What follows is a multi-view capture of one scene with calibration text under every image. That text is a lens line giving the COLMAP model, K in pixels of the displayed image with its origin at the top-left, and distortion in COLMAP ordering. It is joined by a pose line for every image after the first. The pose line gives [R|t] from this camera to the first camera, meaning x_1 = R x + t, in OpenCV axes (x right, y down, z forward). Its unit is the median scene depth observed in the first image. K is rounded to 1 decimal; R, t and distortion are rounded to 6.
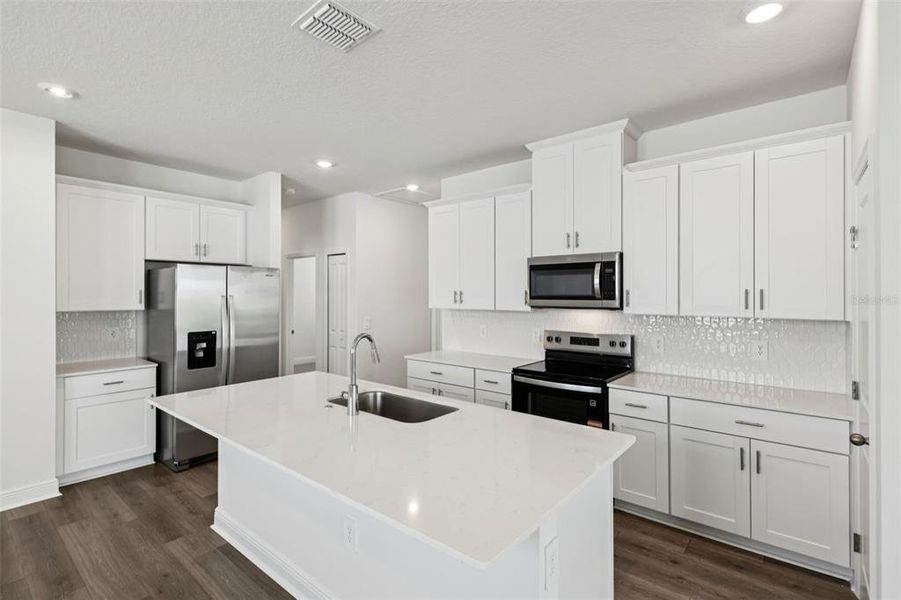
lens RADIAL K [[422.4, 0, 453.3], [0, 422.4, 293.2], [0, 0, 1]] dist [0.009794, -0.003733]
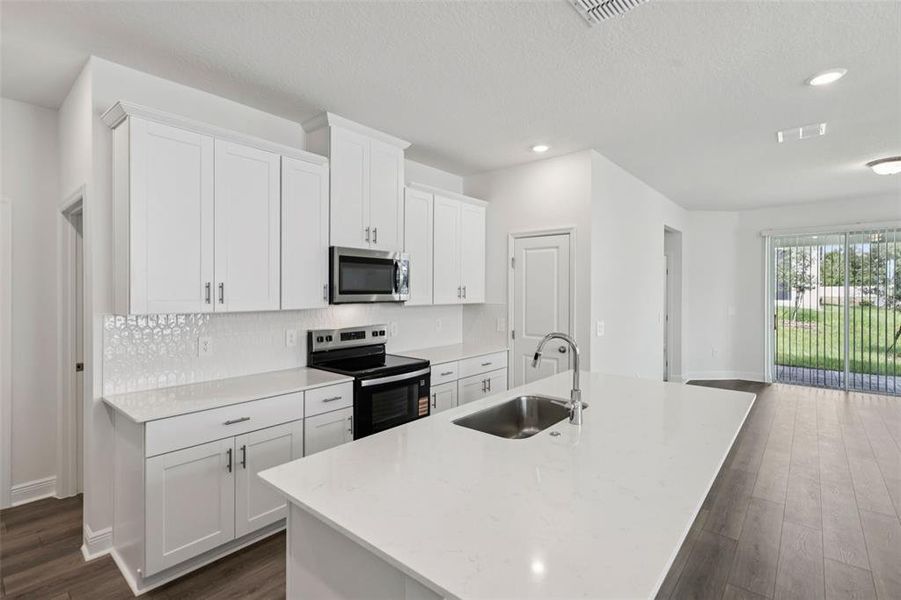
lens RADIAL K [[422.4, 0, 444.5], [0, 422.4, 290.1], [0, 0, 1]] dist [0.009794, -0.003733]
pose [[0.020285, 0.001993, 0.999792, -0.697921], [-0.003256, 0.999993, -0.001927, 0.006560], [-0.999789, -0.003216, 0.020291, 0.774988]]
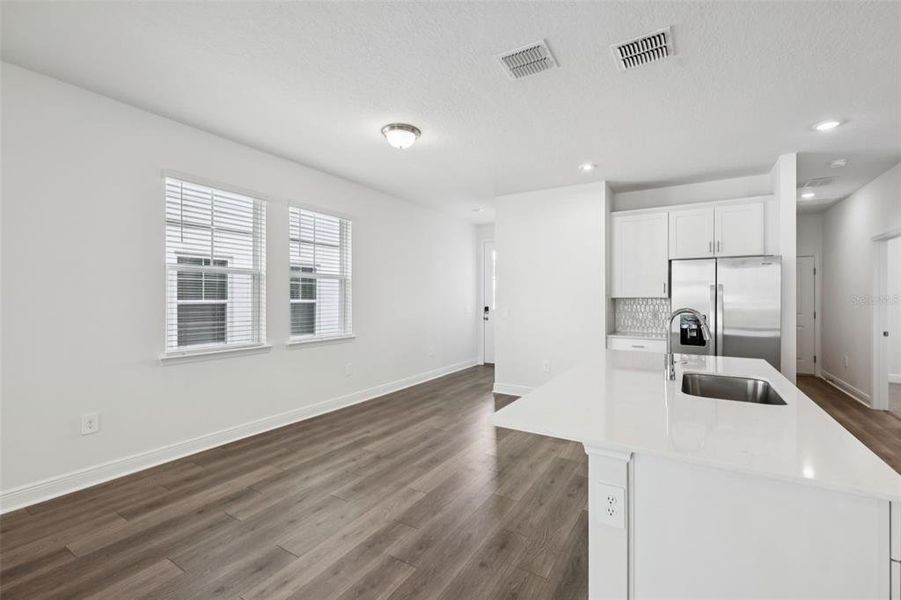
lens RADIAL K [[387.7, 0, 448.0], [0, 387.7, 297.2], [0, 0, 1]] dist [0.008226, -0.003501]
pose [[0.131864, 0.000030, -0.991268, 0.428556], [-0.000257, 1.000000, -0.000004, 0.042153], [0.991268, 0.000255, 0.131864, 0.175018]]
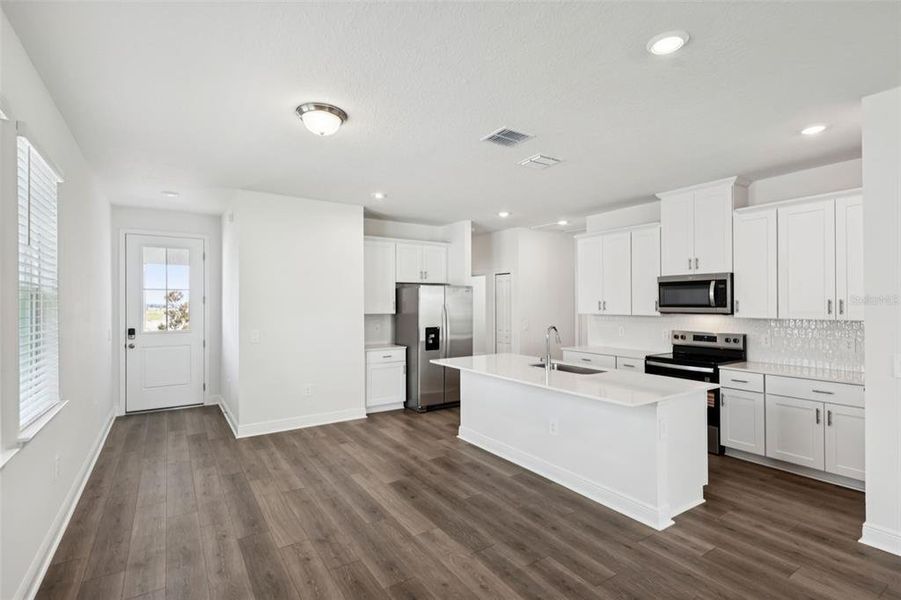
lens RADIAL K [[422.4, 0, 448.9], [0, 422.4, 300.5], [0, 0, 1]] dist [0.009794, -0.003733]
pose [[0.955094, -0.003836, -0.296277, -0.065315], [0.002510, 0.999985, -0.004853, -0.001950], [0.296291, 0.003891, 0.955090, -0.524473]]
